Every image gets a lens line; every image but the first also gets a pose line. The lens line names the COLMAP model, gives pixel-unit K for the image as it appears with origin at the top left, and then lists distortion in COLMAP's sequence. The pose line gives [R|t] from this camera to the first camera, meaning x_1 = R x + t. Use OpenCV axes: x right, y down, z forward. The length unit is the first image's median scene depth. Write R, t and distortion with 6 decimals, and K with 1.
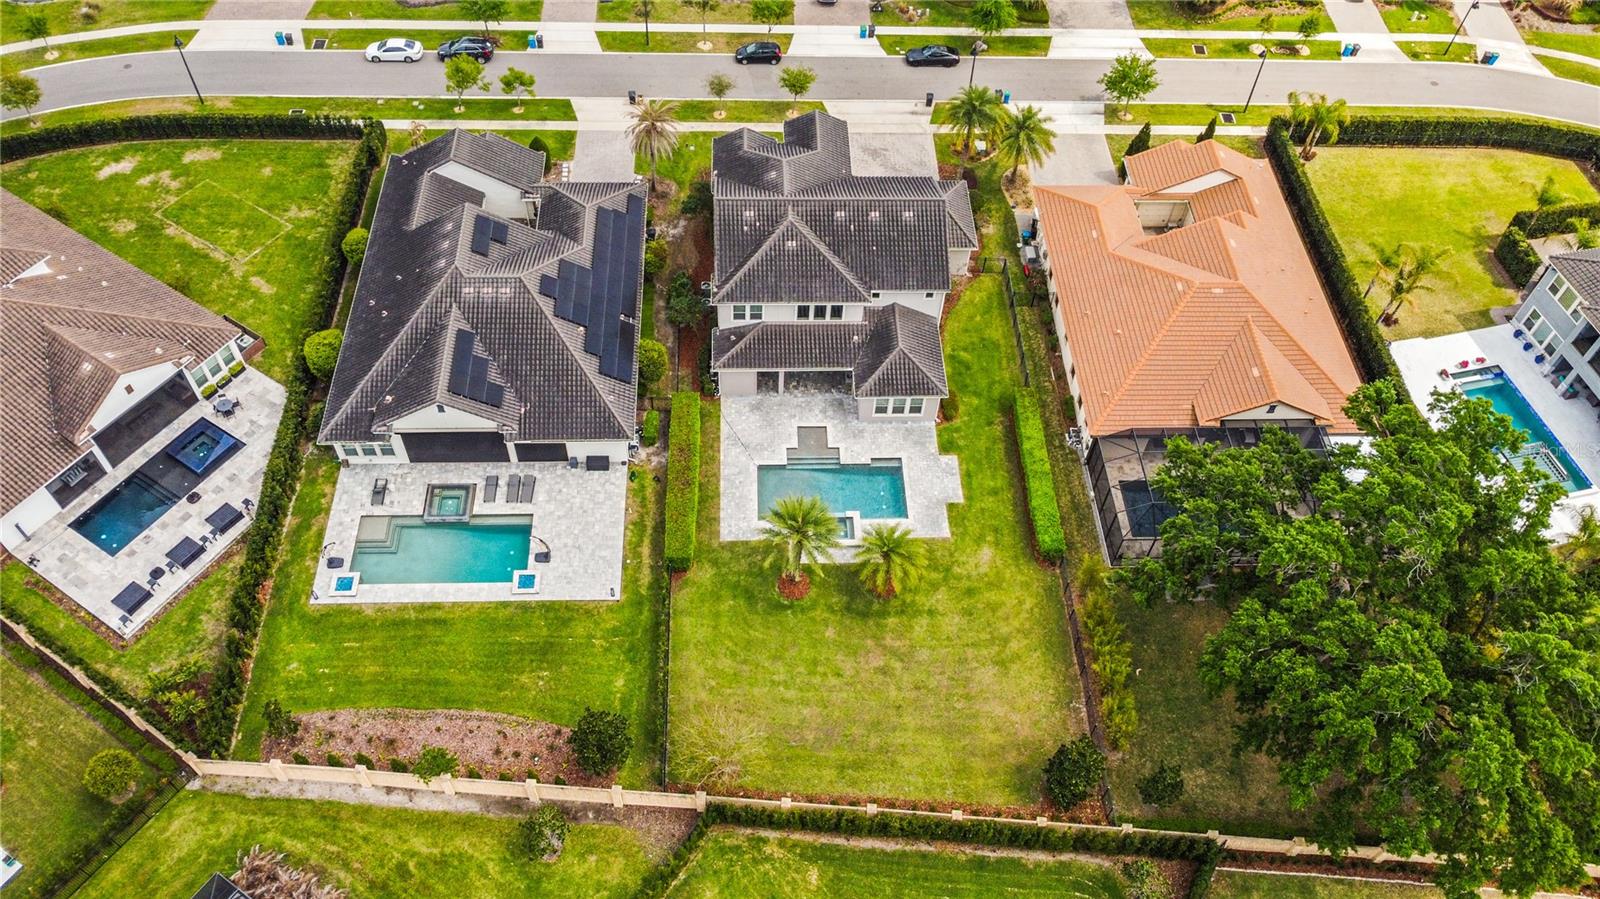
lens RADIAL K [[1309.5, 0, 800.0], [0, 1309.5, 449.5], [0, 0, 1]] dist [-0.007083, -0.003290]
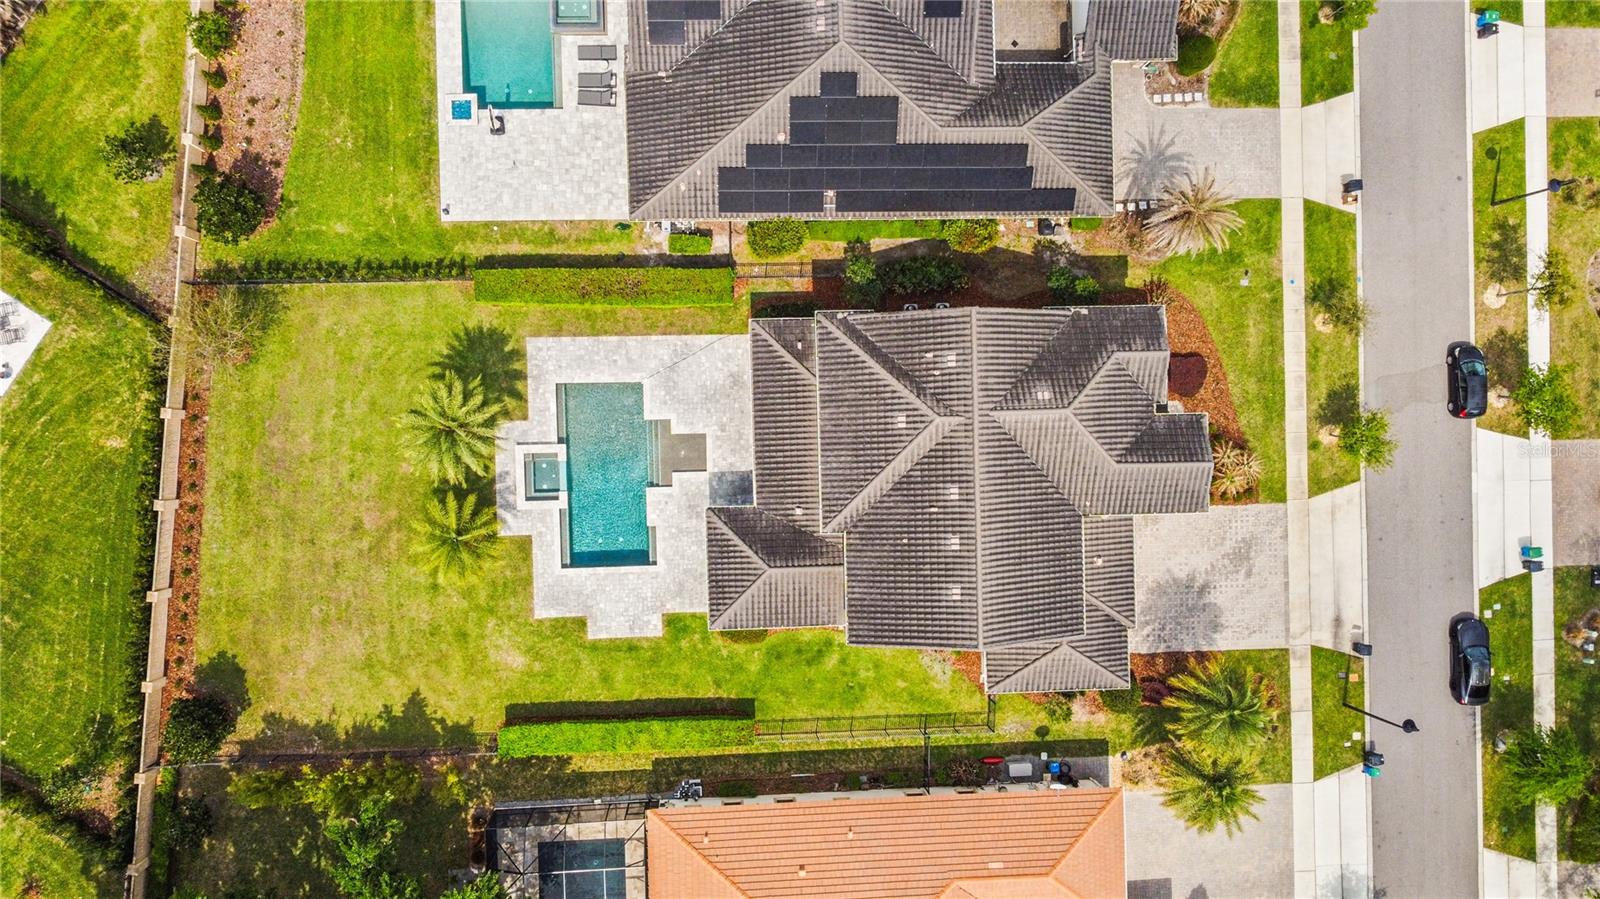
lens RADIAL K [[1309.5, 0, 800.0], [0, 1309.5, 449.5], [0, 0, 1]] dist [-0.007083, -0.003290]
pose [[-0.012489, 0.999566, -0.026672, 0.028124], [-0.823720, 0.004837, 0.566976, -0.517300], [0.566859, 0.029051, 0.823303, 0.402602]]
